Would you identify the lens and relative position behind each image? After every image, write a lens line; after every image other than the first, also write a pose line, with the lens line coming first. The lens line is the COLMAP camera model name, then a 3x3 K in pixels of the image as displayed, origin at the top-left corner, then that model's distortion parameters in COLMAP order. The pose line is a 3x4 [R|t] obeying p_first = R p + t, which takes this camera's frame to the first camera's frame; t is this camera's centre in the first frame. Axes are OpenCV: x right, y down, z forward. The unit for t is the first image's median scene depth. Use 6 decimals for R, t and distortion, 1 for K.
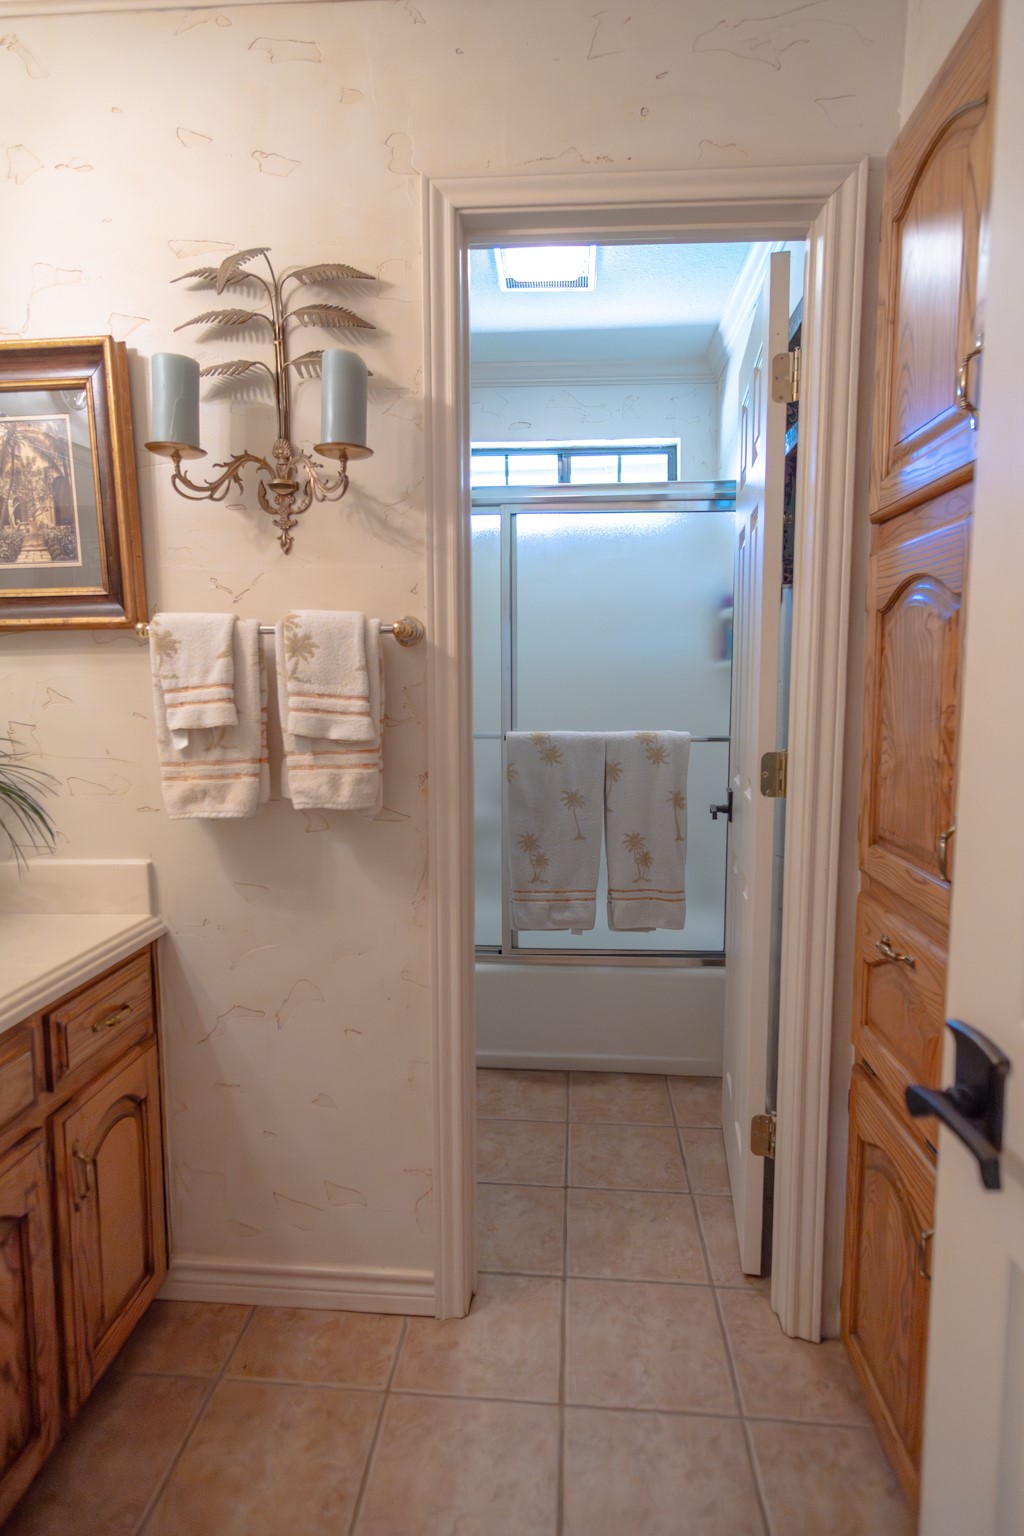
lens RADIAL K [[818.1, 0, 511.8], [0, 818.1, 765.7], [0, 0, 1]] dist [-0.002897, 0.004081]
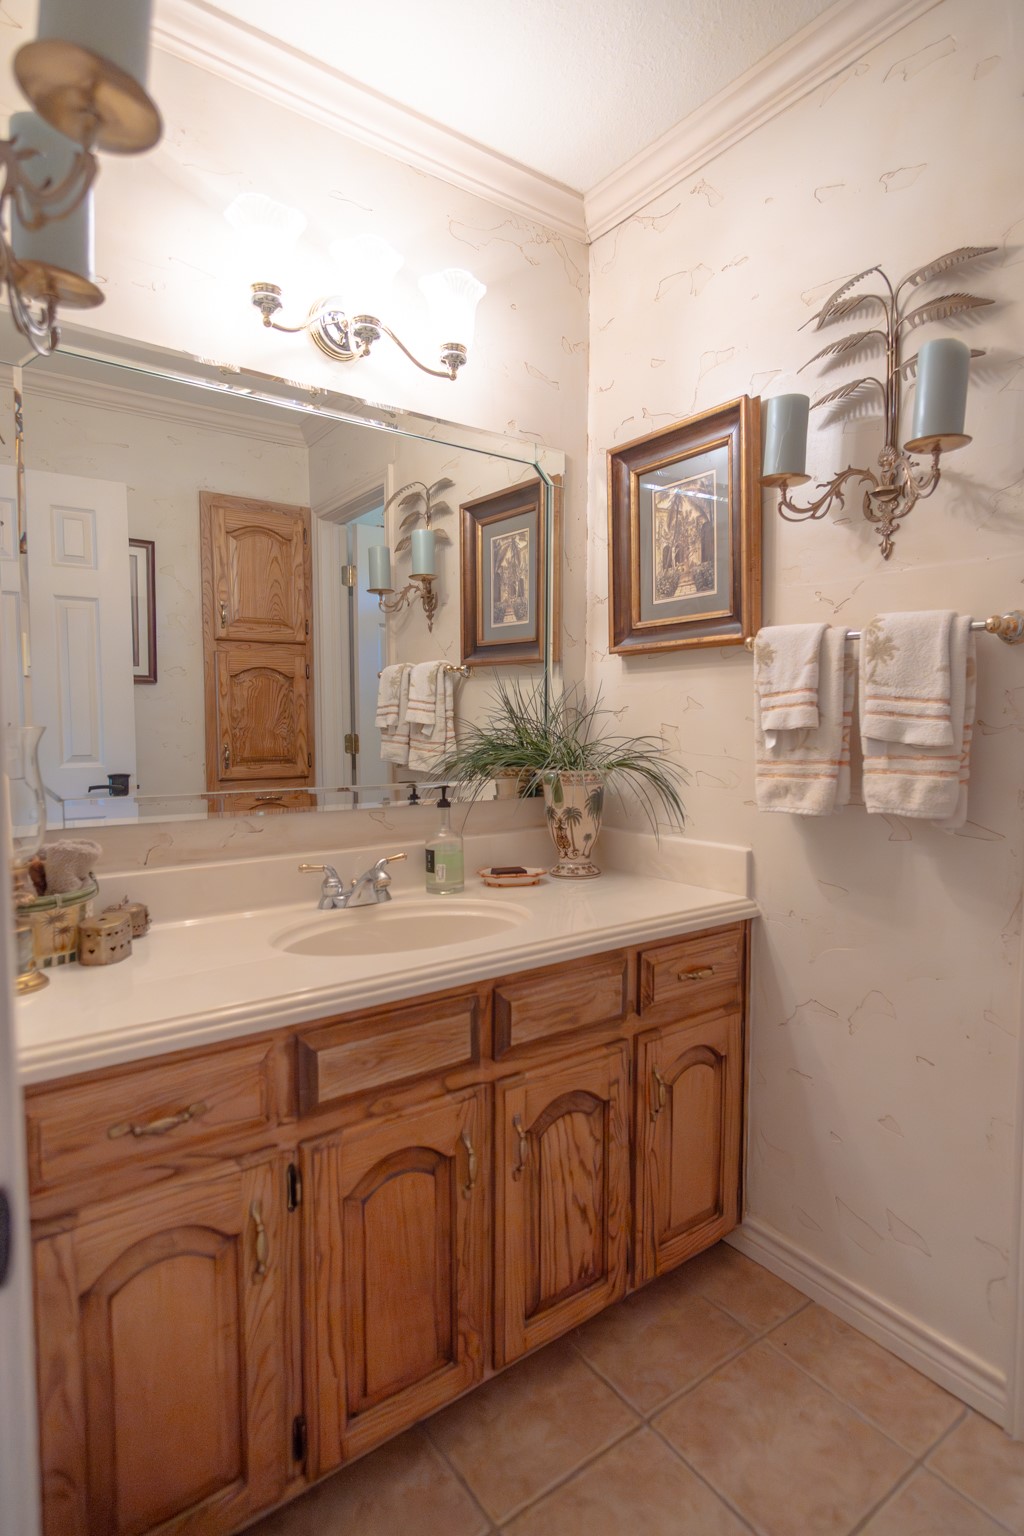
lens RADIAL K [[818.1, 0, 511.9], [0, 818.1, 766.3], [0, 0, 1]] dist [-0.002897, 0.004081]
pose [[0.642806, 0.053293, -0.764173, 0.215900], [-0.080867, 0.996724, 0.001488, 0.030226], [0.761749, 0.060840, 0.645010, 0.021005]]
